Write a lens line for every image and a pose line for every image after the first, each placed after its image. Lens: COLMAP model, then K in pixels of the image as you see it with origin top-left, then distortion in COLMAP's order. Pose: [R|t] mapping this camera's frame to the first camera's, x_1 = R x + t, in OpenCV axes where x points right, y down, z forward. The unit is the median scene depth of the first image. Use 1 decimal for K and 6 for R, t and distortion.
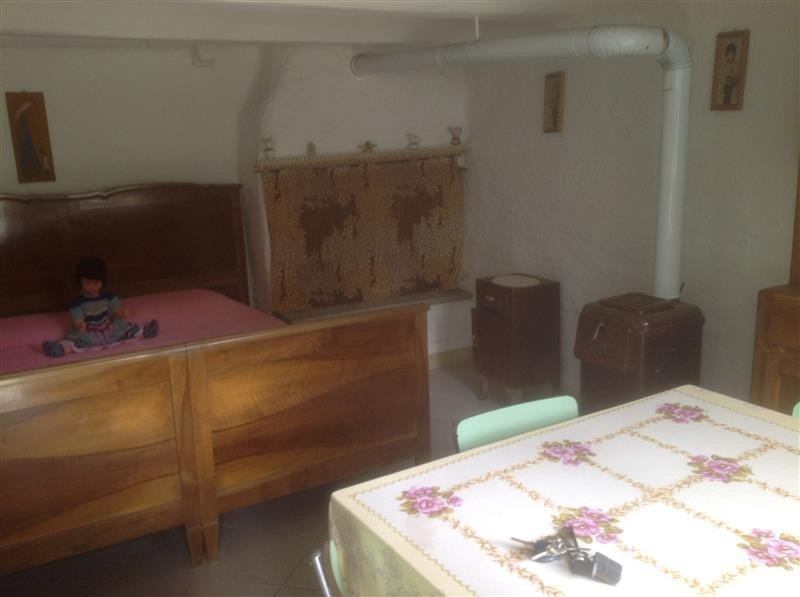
lens RADIAL K [[818.0, 0, 400.0], [0, 818.0, 298.5], [0, 0, 1]] dist [0.147452, -0.406500]
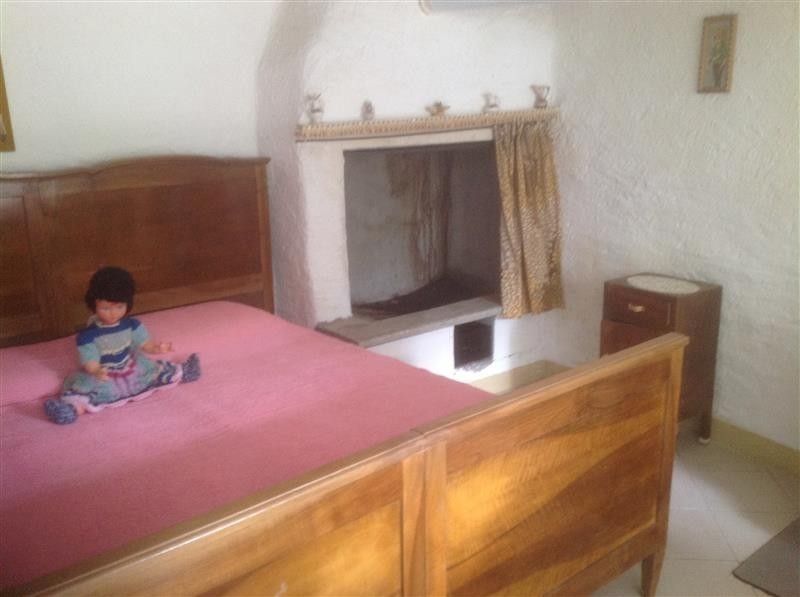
lens RADIAL K [[818.0, 0, 400.0], [0, 818.0, 298.5], [0, 0, 1]] dist [0.147452, -0.406500]
pose [[0.980989, -0.027213, 0.192147, -0.265581], [0.020896, 0.999175, 0.034827, -0.042567], [-0.192936, -0.030150, 0.980748, 0.295920]]
